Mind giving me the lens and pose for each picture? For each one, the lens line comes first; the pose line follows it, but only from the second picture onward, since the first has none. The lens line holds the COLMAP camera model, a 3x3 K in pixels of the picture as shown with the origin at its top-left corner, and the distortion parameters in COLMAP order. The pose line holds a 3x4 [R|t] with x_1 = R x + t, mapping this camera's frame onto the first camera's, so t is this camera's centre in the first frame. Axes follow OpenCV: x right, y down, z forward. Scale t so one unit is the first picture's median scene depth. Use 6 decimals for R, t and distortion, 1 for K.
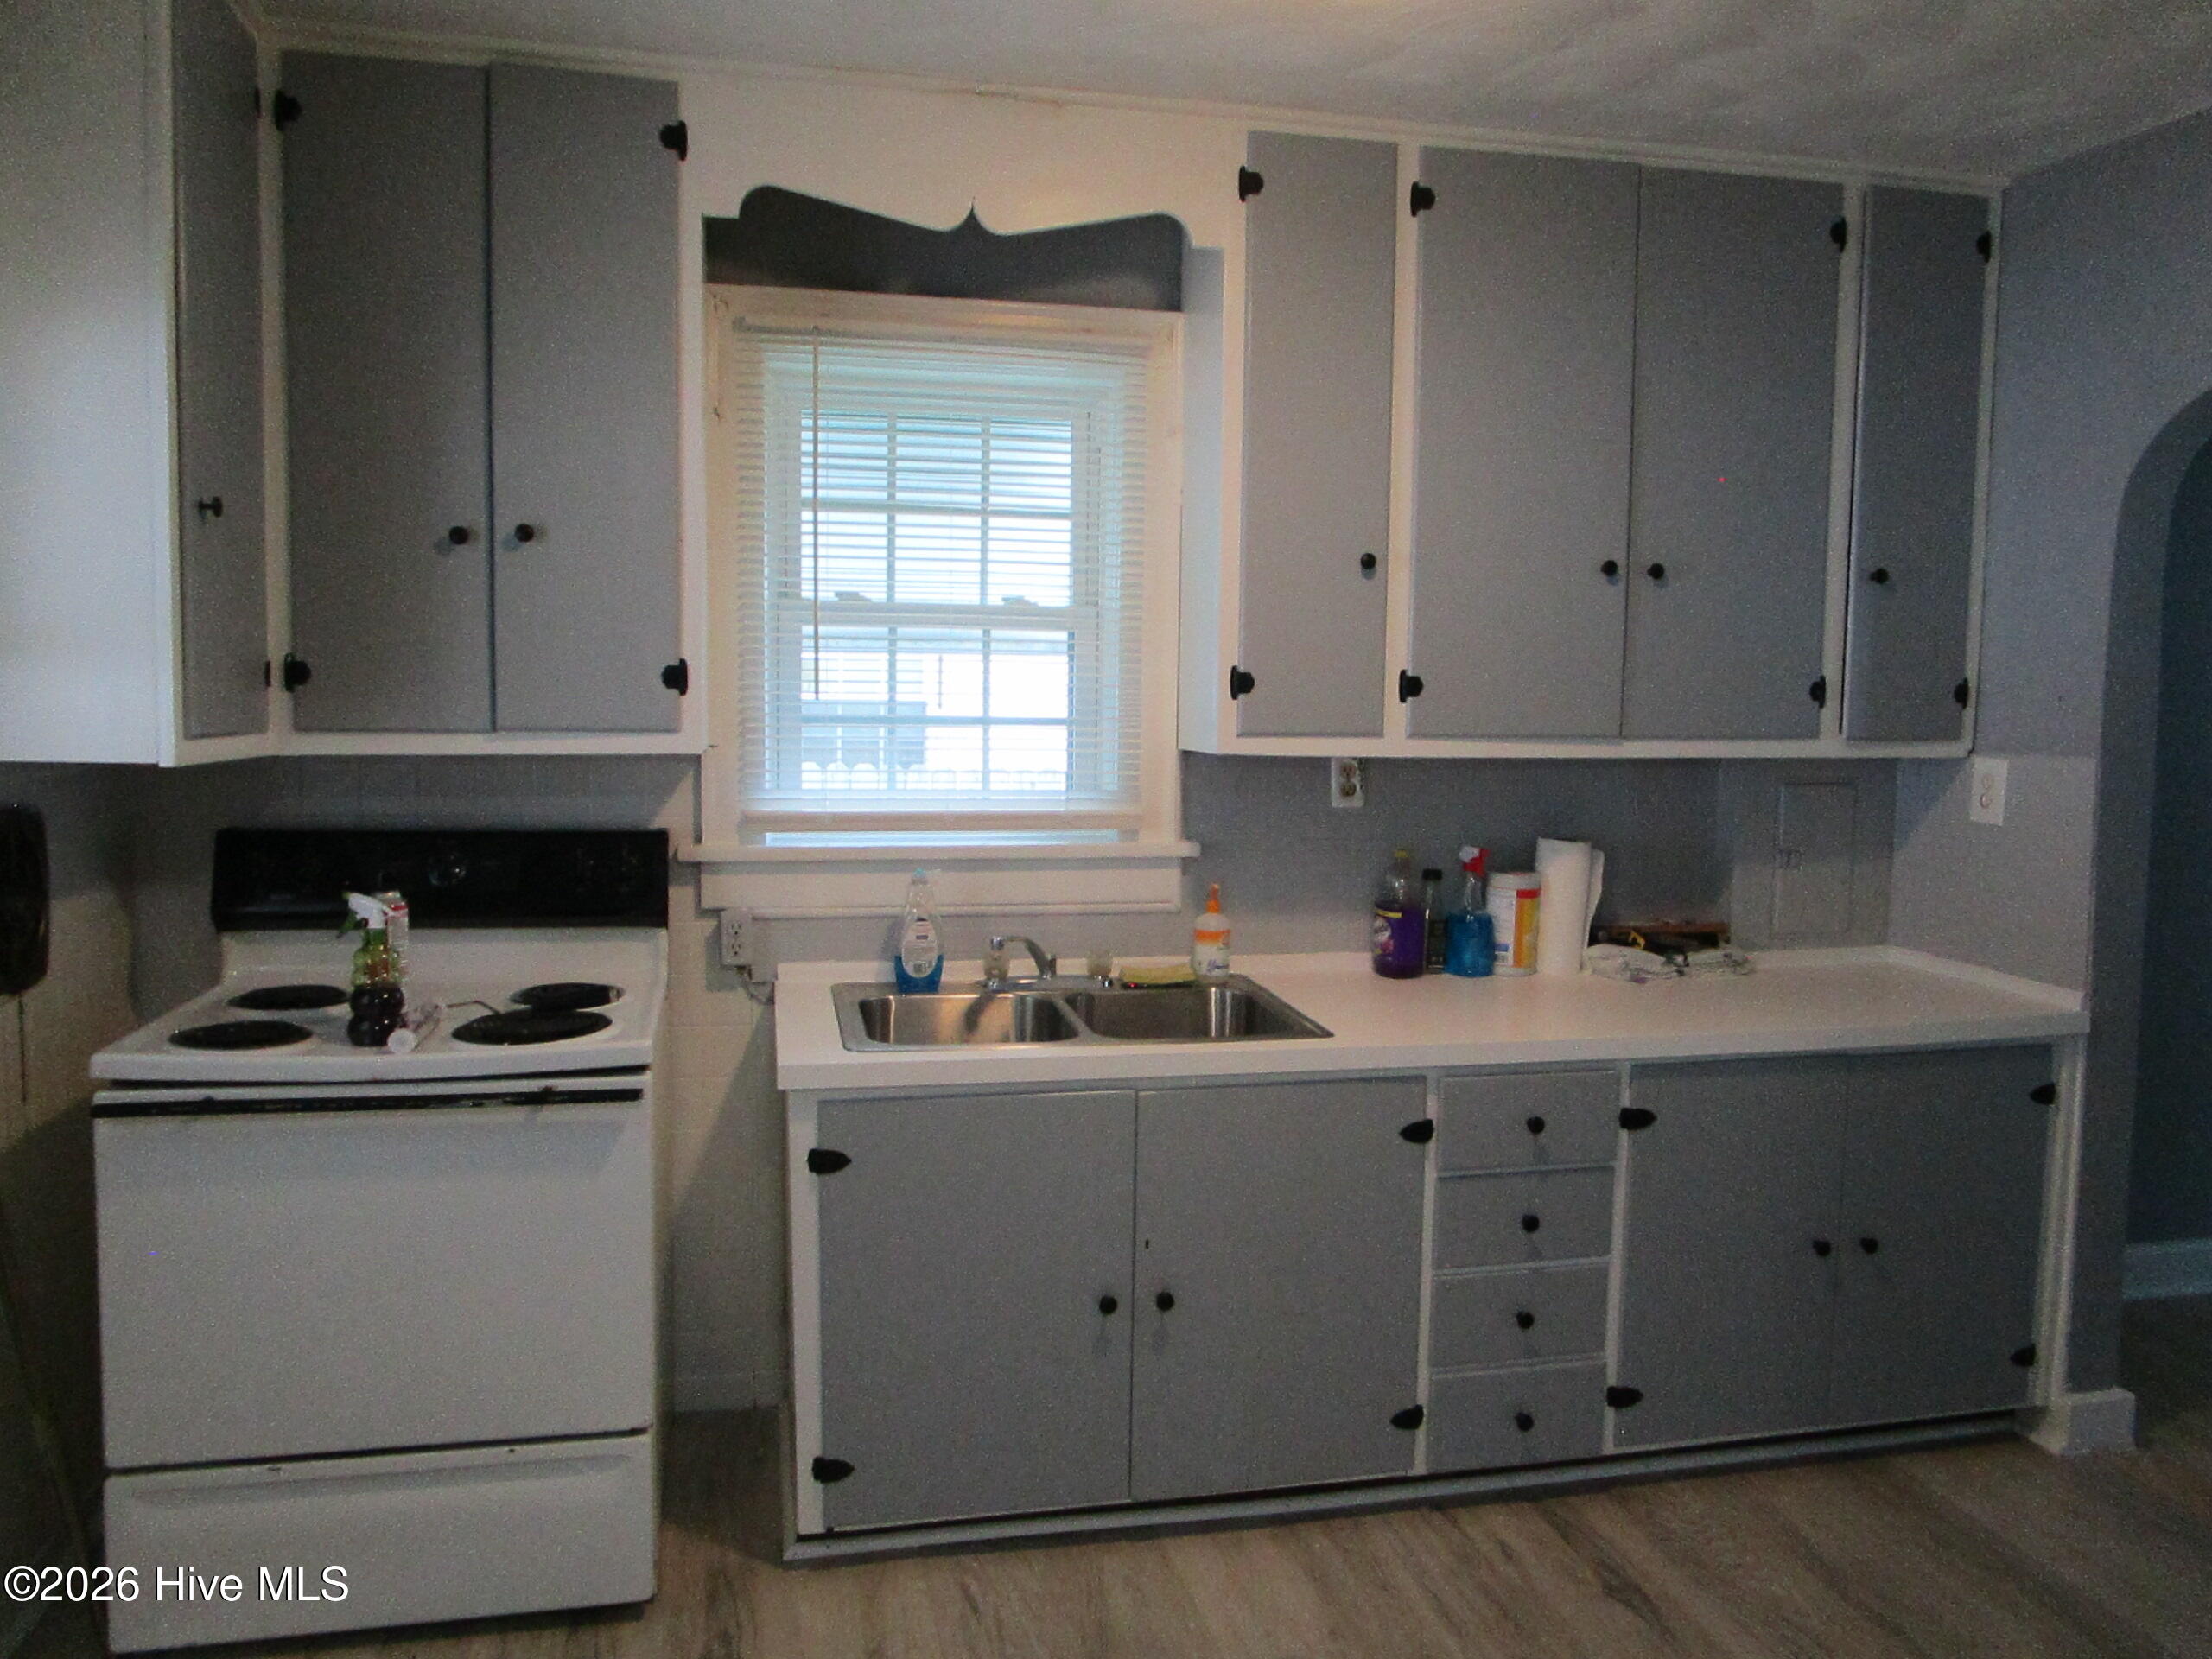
lens RADIAL K [[1575.5, 0, 1102.6], [0, 1575.5, 837.5], [0, 0, 1]] dist [-0.031345, 0.011432]
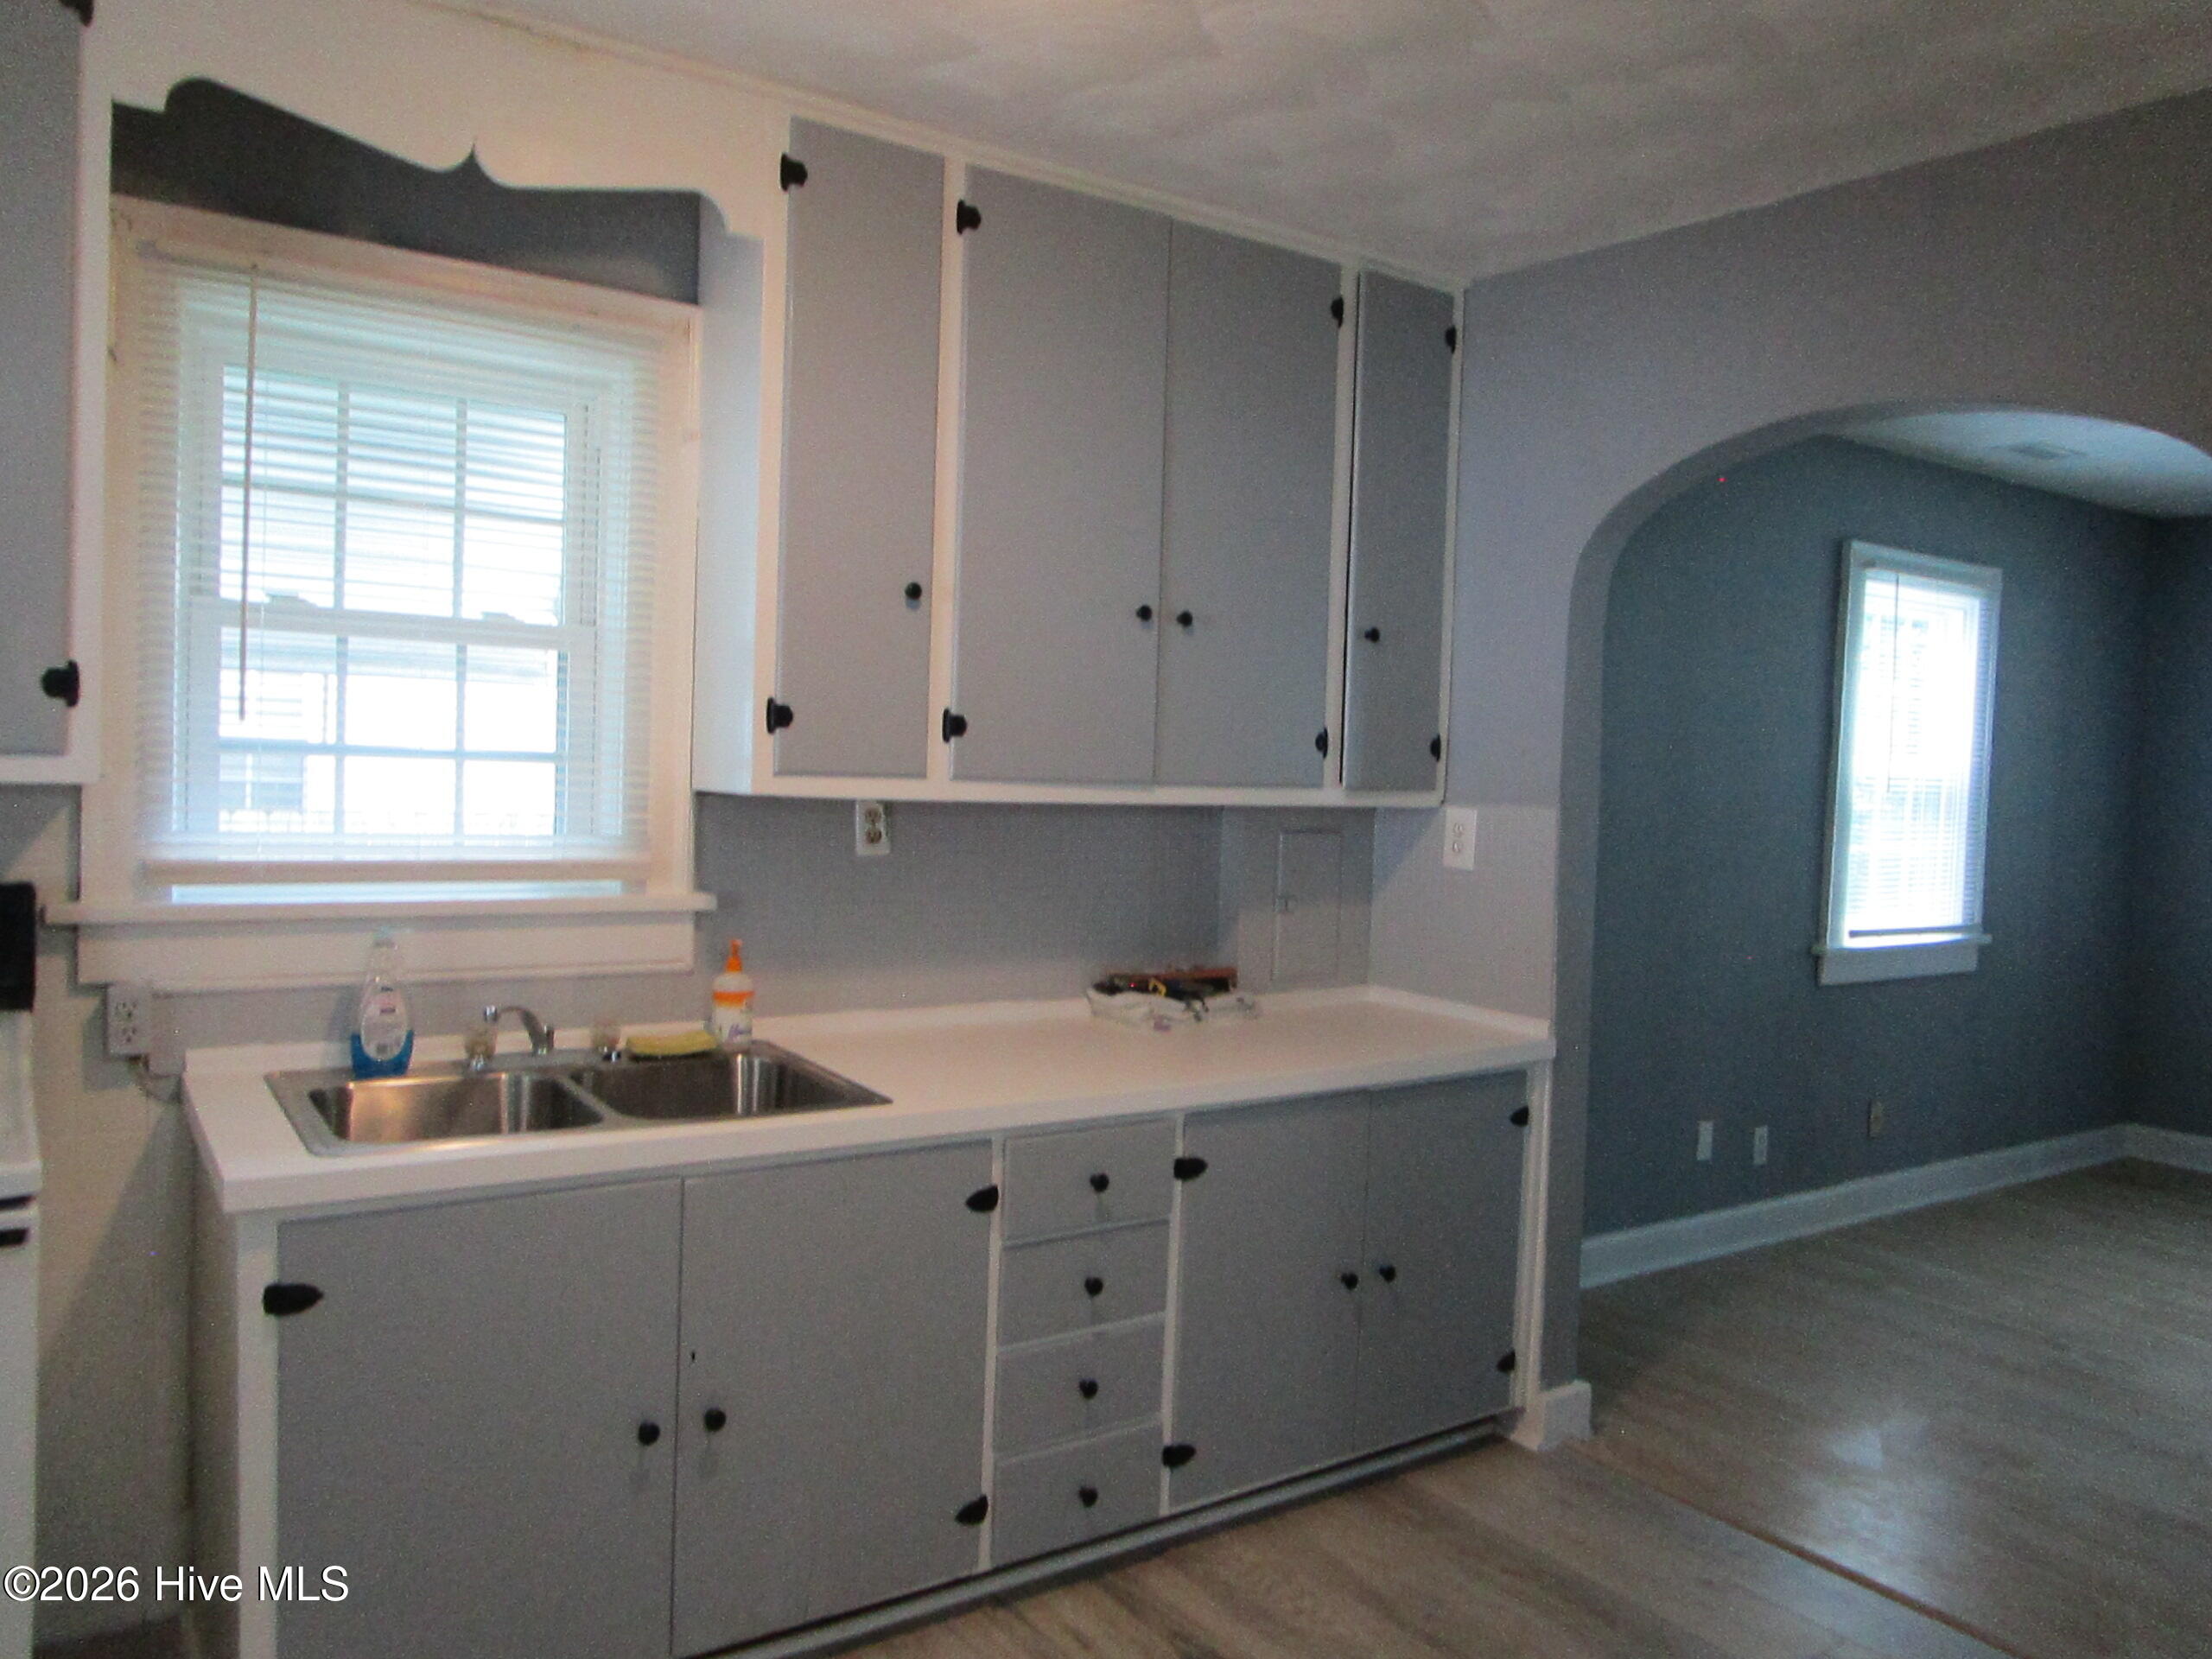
lens RADIAL K [[1575.5, 0, 1100.1], [0, 1575.5, 835.1], [0, 0, 1]] dist [-0.031345, 0.011432]
pose [[0.924524, 0.003413, 0.381109, -0.083544], [0.010901, 0.999314, -0.035394, 0.004284], [-0.380968, 0.036877, 0.923853, 0.094338]]
